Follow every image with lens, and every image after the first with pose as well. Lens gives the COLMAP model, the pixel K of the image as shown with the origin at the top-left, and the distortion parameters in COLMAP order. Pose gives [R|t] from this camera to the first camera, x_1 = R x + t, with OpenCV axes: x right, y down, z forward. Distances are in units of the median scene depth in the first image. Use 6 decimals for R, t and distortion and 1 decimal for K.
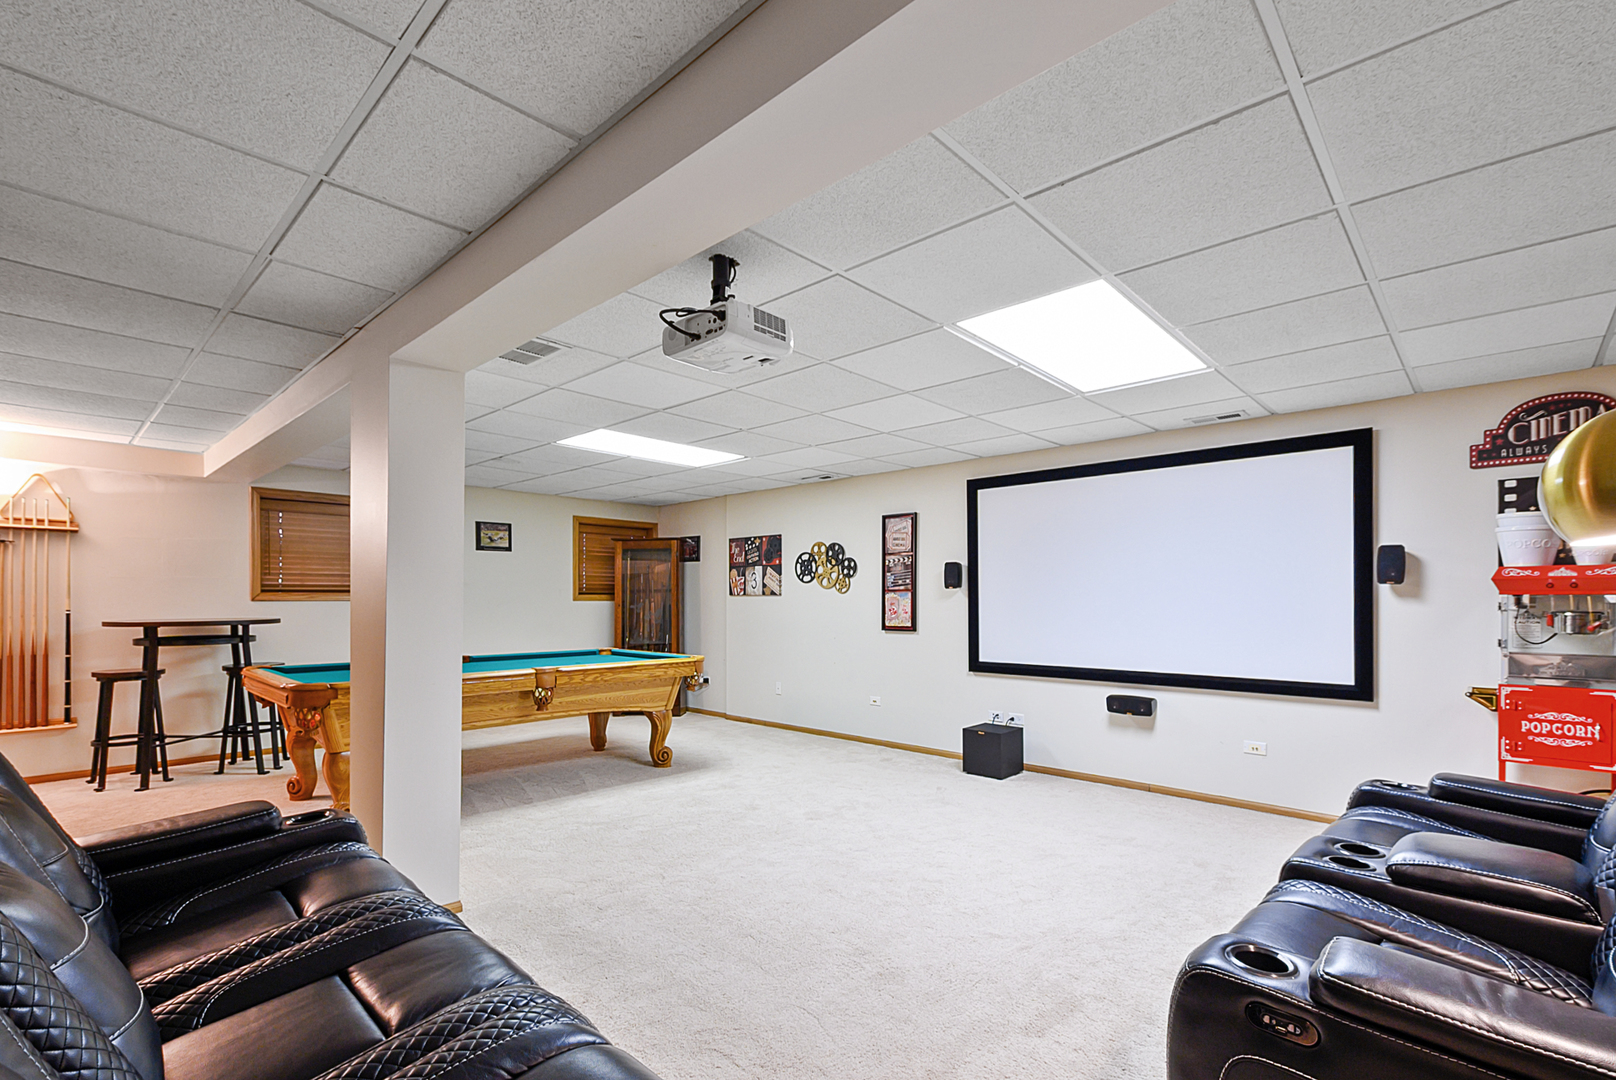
lens RADIAL K [[711.2, 0, 843.9], [0, 711.2, 596.7], [0, 0, 1]] dist [0.002275, -0.000469]
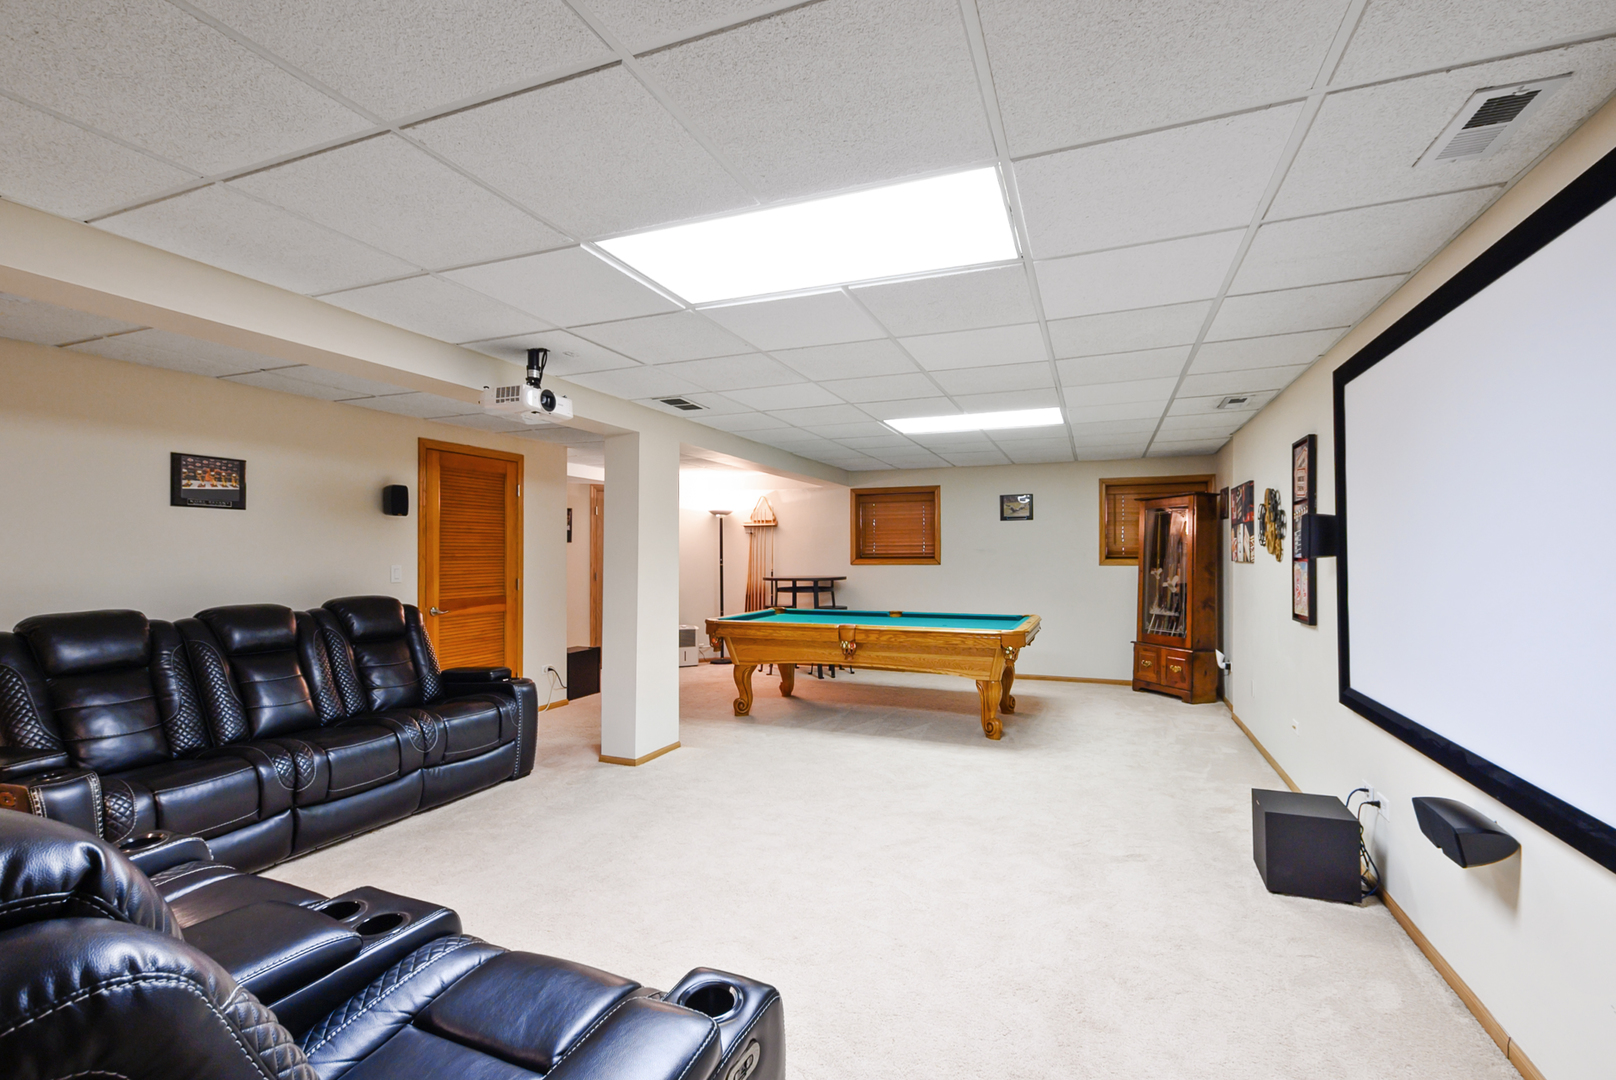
lens RADIAL K [[711.2, 0, 815.4], [0, 711.2, 547.7], [0, 0, 1]] dist [0.002275, -0.000469]
pose [[0.375628, -0.011133, -0.926704, 0.589114], [0.005574, 0.999937, -0.009754, -0.017771], [0.926754, -0.001501, 0.375666, 0.413742]]
